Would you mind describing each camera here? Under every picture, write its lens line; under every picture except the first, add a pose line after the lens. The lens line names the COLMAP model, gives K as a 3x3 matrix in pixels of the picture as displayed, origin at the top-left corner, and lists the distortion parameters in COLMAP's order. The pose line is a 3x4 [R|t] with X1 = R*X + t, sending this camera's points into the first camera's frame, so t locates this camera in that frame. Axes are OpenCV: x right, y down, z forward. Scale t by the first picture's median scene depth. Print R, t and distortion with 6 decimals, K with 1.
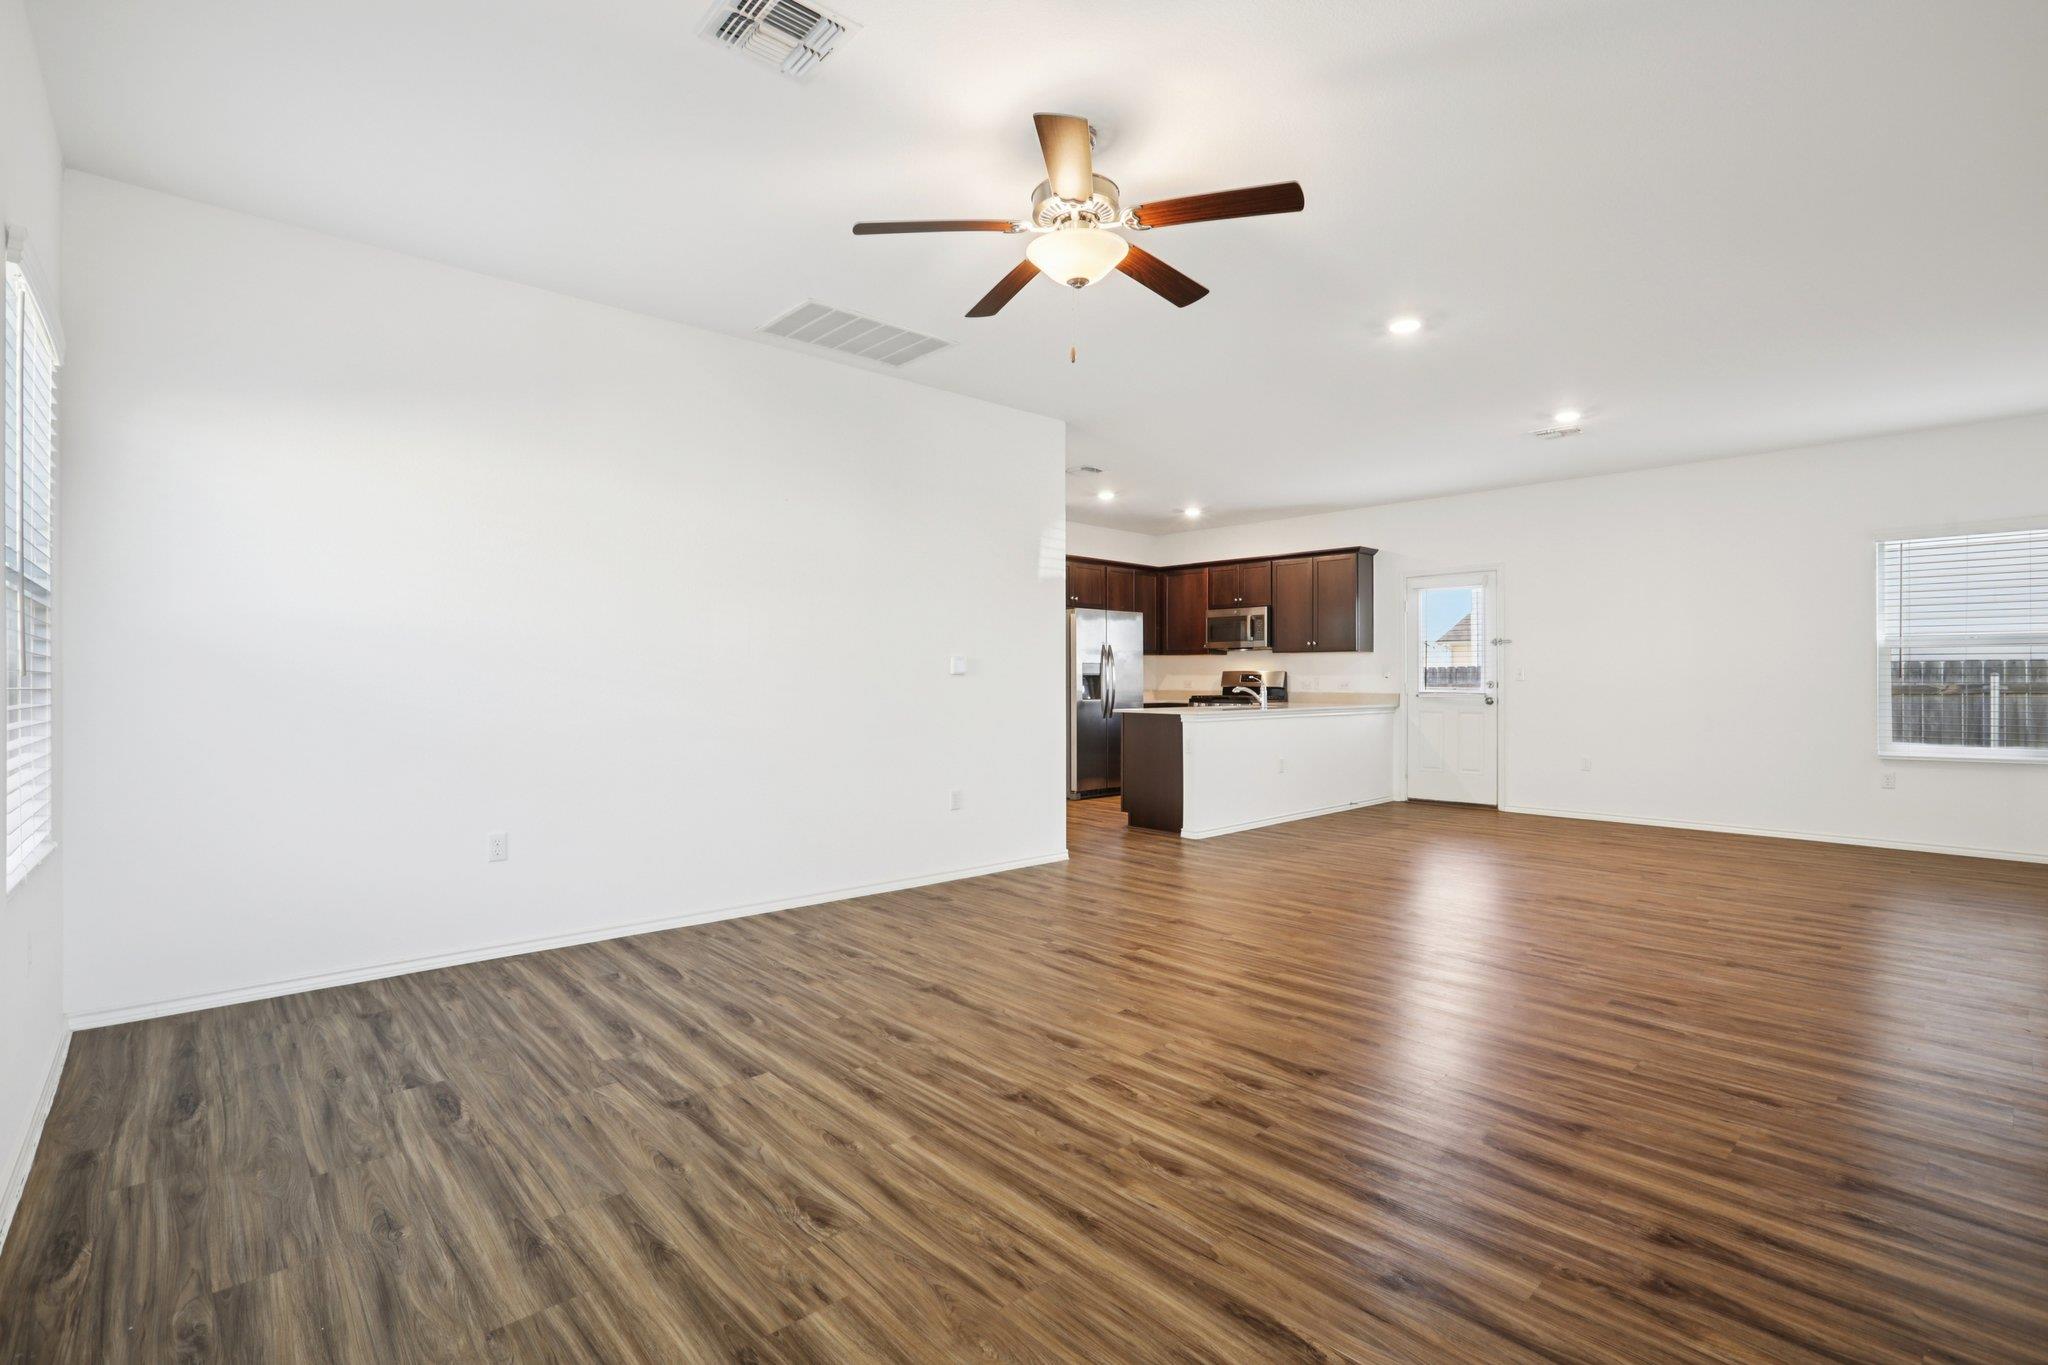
lens RADIAL K [[934.7, 0, 1062.6], [0, 934.7, 664.4], [0, 0, 1]] dist [-0.048409, 0.012230]
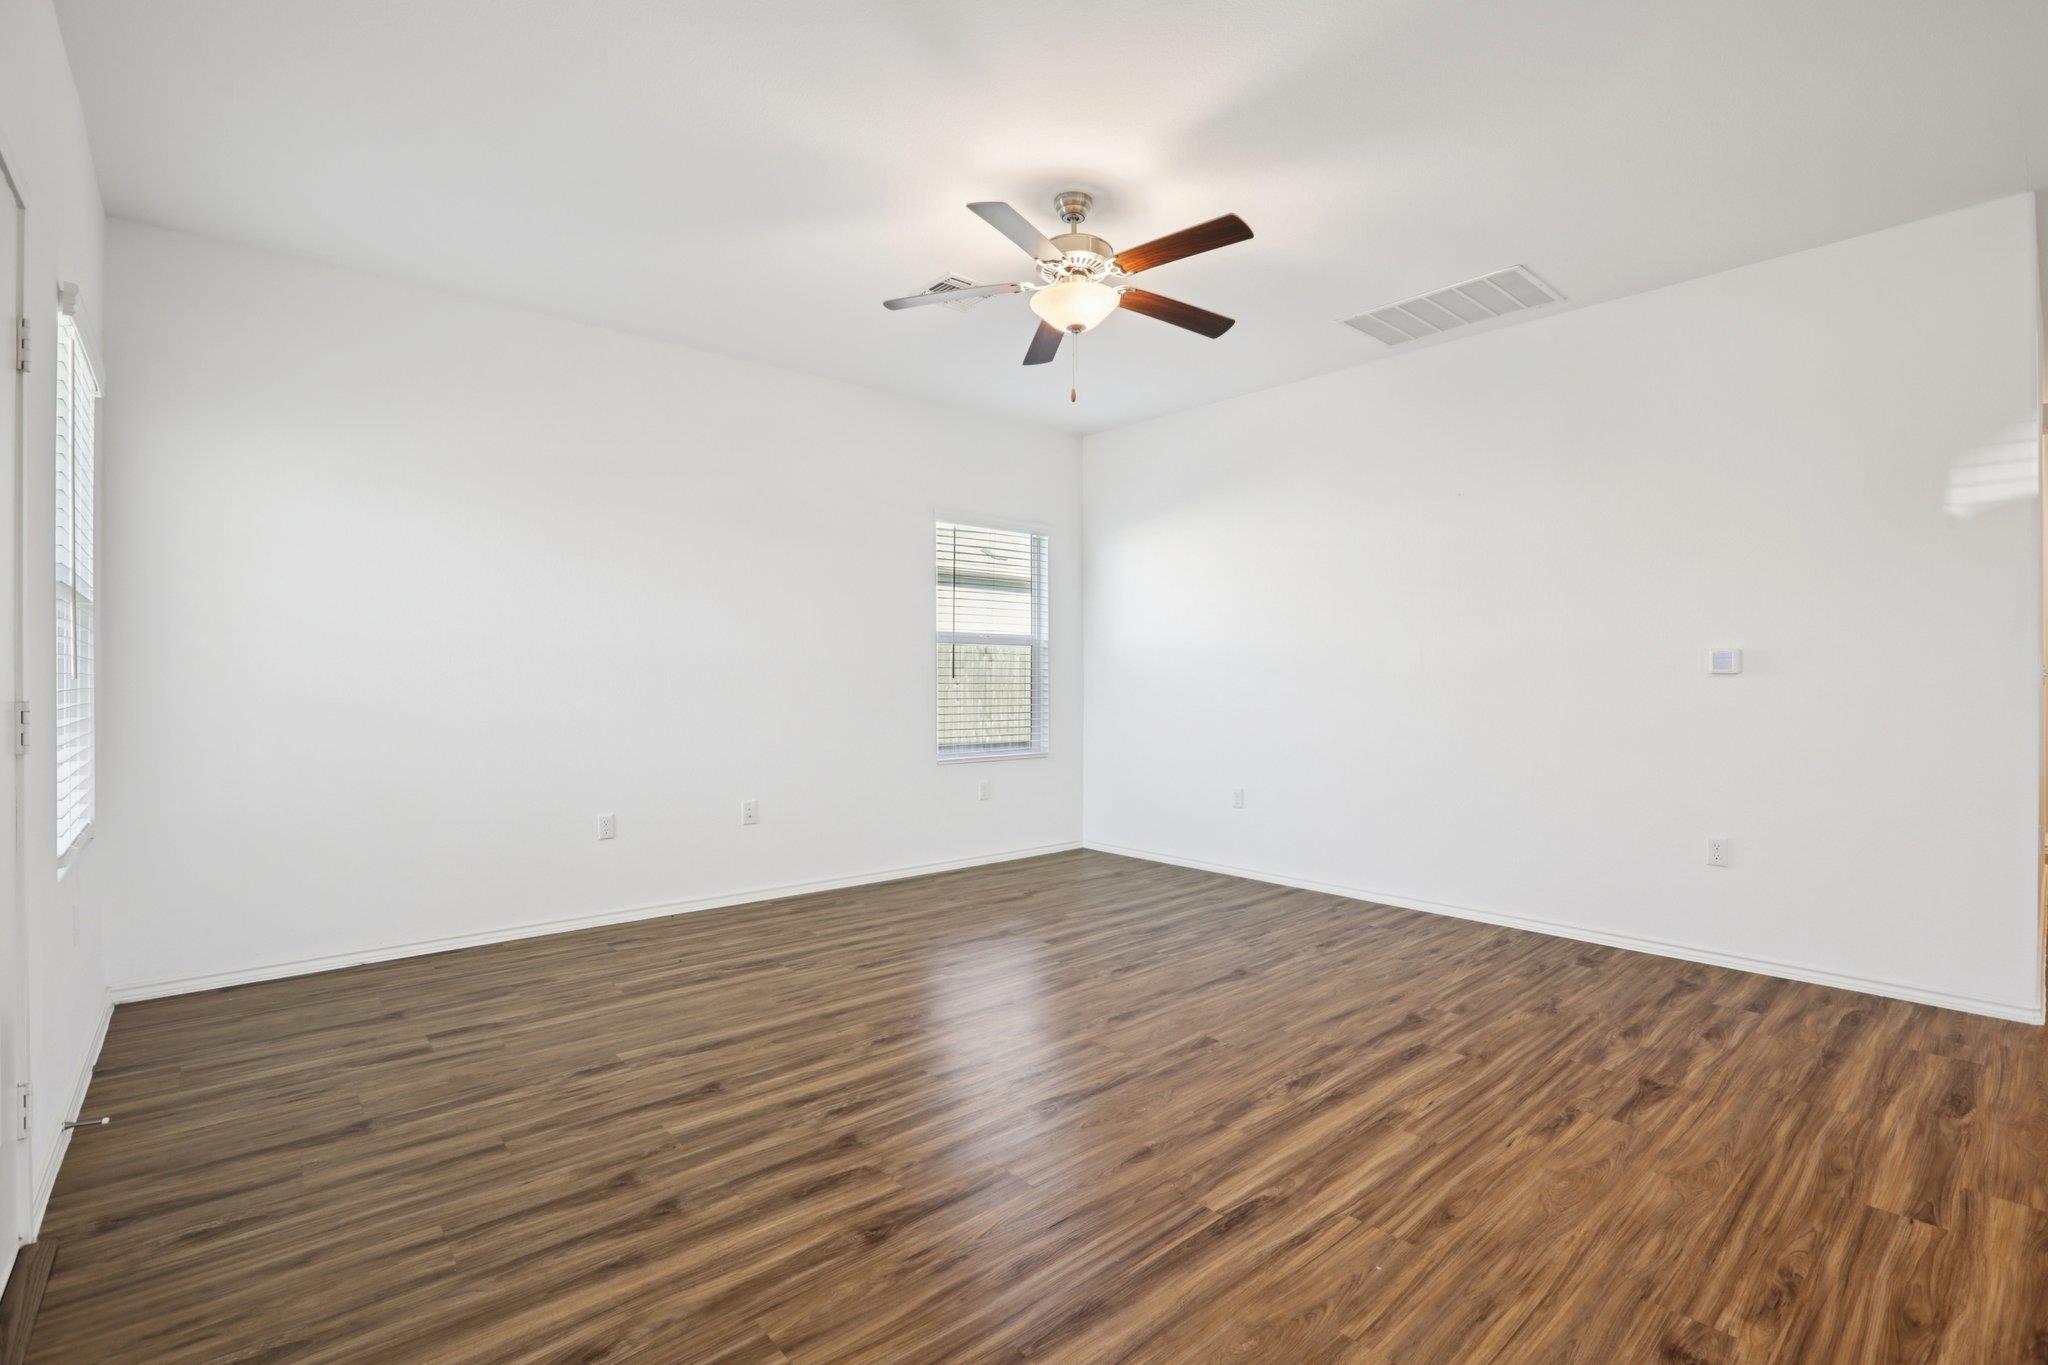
lens RADIAL K [[934.7, 0, 1001.3], [0, 934.7, 650.1], [0, 0, 1]] dist [-0.048409, 0.012230]
pose [[-0.054082, -0.030215, -0.998079, 0.904298], [0.017038, 0.999369, -0.031178, 0.009598], [0.998391, -0.018692, -0.053533, 0.758989]]
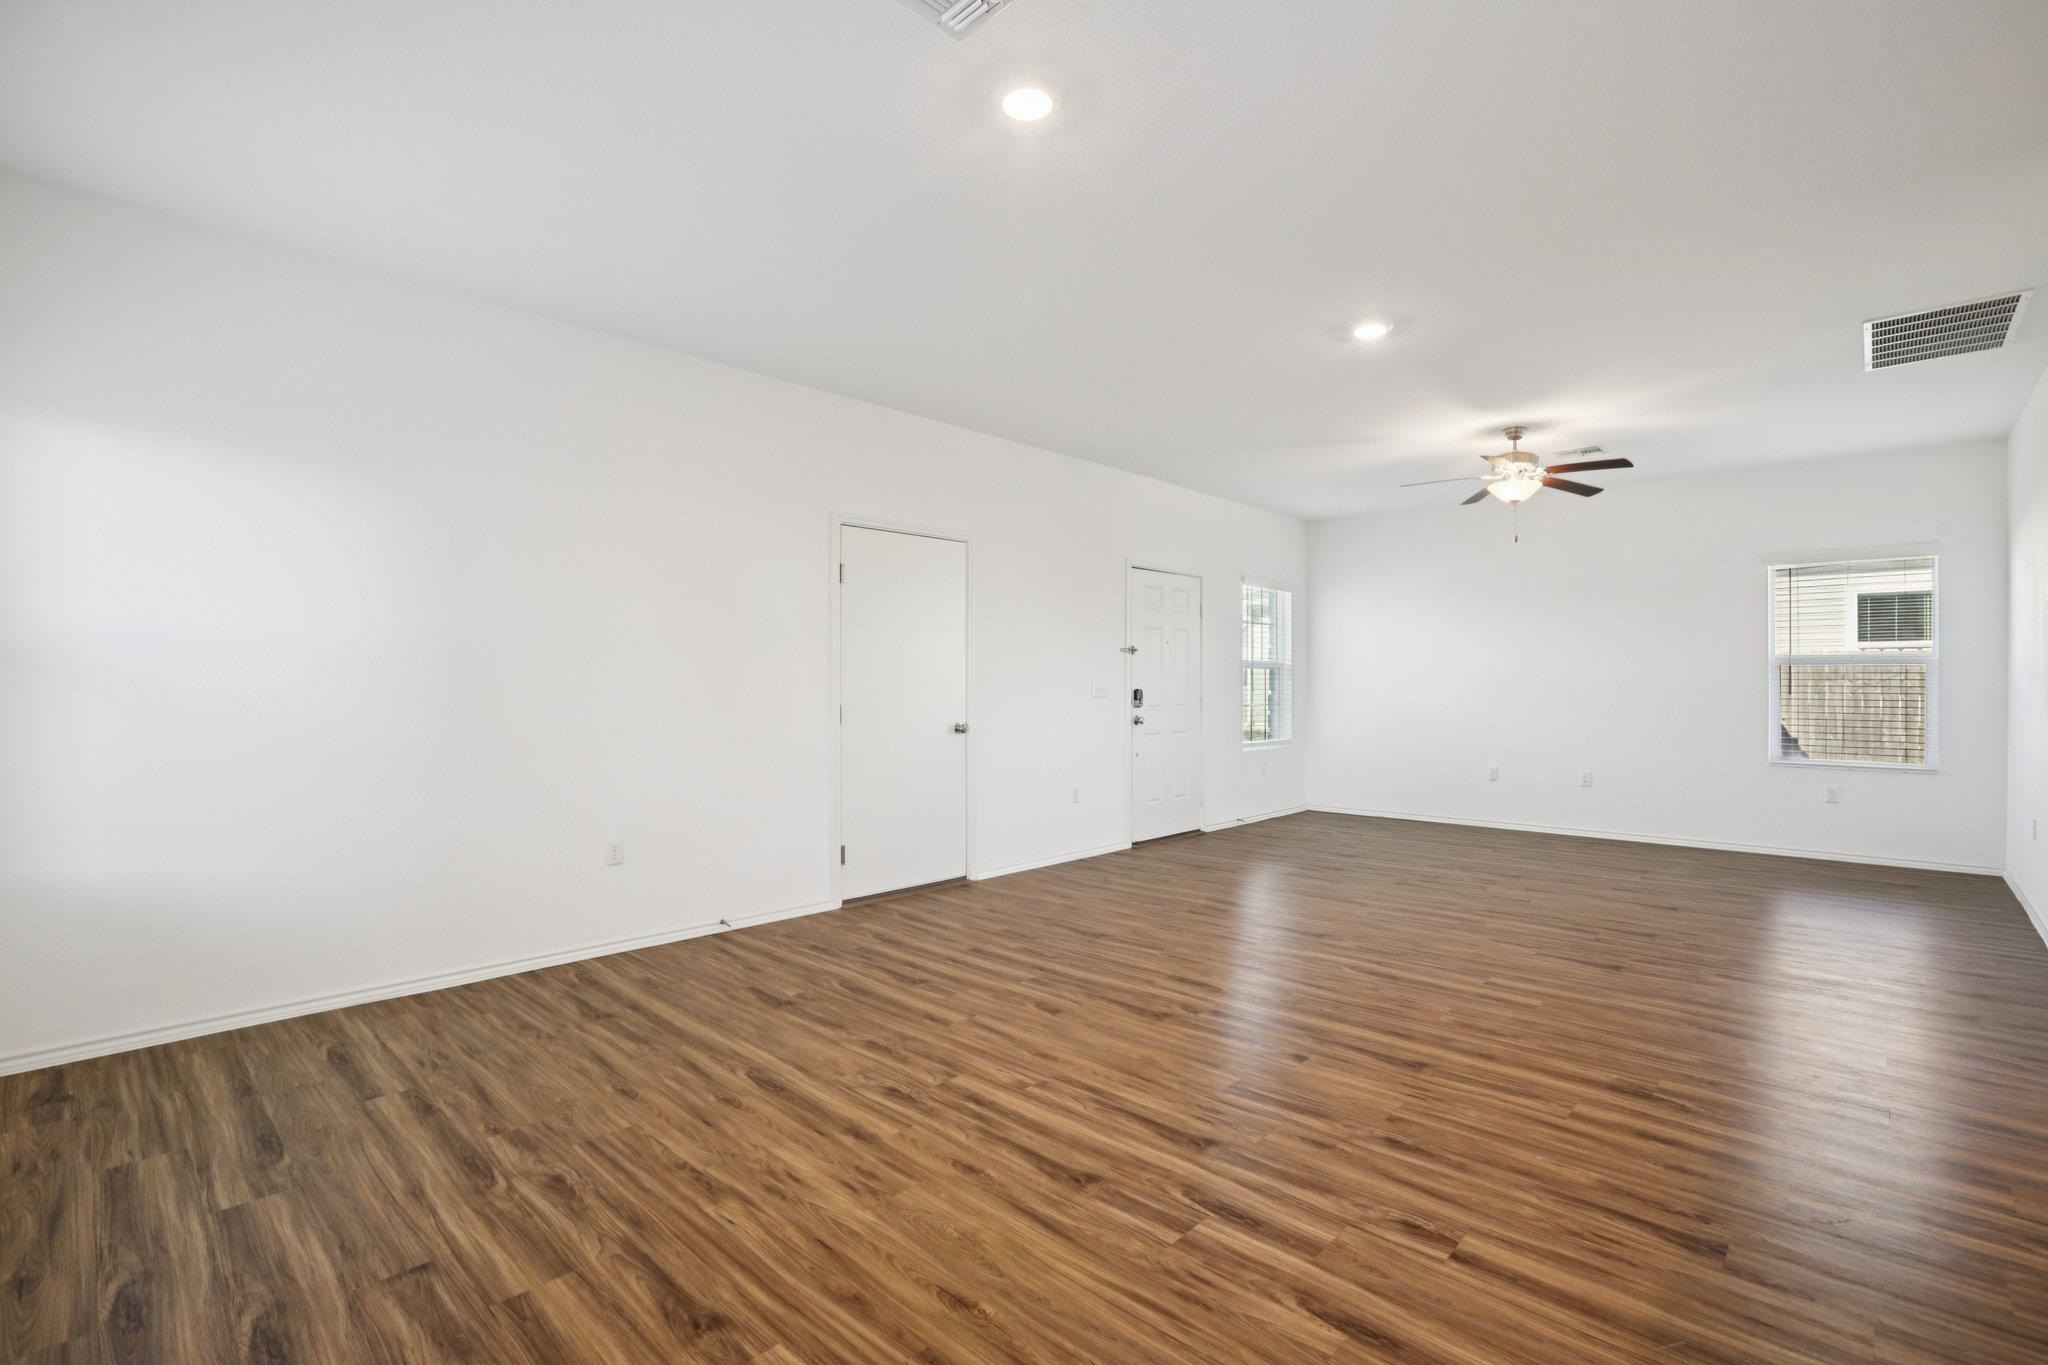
lens RADIAL K [[934.7, 0, 1059.8], [0, 934.7, 687.0], [0, 0, 1]] dist [-0.048409, 0.012230]
pose [[-0.997032, -0.000931, -0.076981, 0.906218], [-0.000170, 0.999951, -0.009894, 0.011413], [0.076986, -0.009851, -0.996983, 2.287302]]
